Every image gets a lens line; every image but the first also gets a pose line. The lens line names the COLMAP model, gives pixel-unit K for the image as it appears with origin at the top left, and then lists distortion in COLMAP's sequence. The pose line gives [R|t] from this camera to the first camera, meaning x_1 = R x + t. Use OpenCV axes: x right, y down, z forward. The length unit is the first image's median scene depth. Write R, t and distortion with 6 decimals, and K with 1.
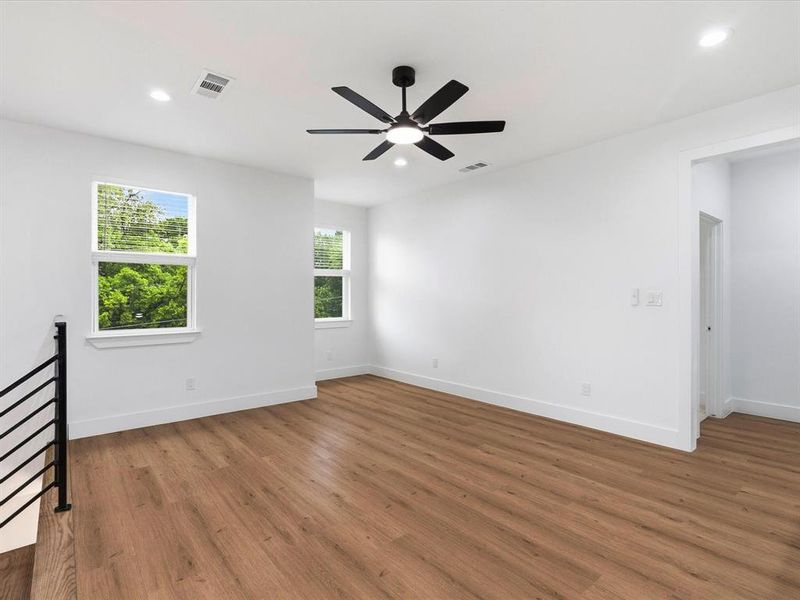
lens RADIAL K [[412.1, 0, 404.0], [0, 412.1, 298.5], [0, 0, 1]] dist [-0.022100, 0.021476]
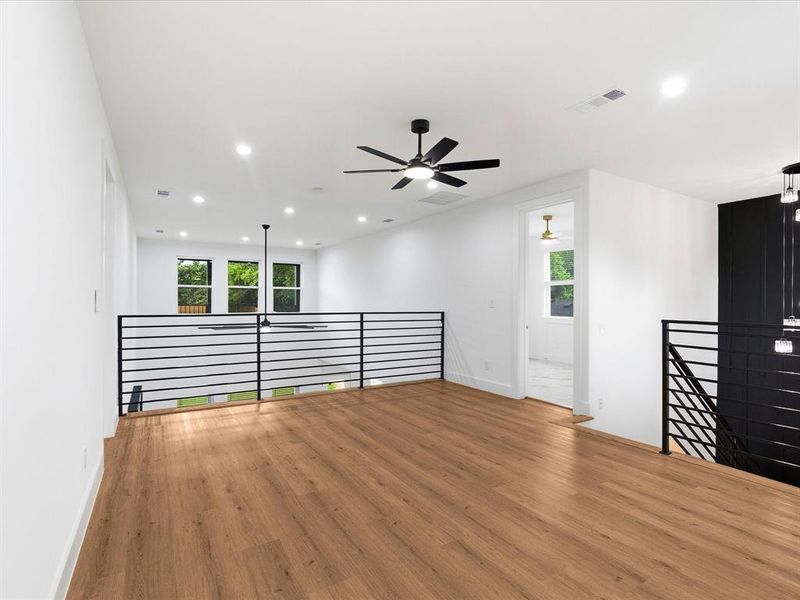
lens RADIAL K [[412.1, 0, 404.0], [0, 412.1, 298.5], [0, 0, 1]] dist [-0.022100, 0.021476]
pose [[-0.988302, 0.001129, 0.152505, -0.128340], [0.000547, 0.999992, -0.003859, -0.007927], [-0.152509, -0.003731, -0.988295, 1.984617]]
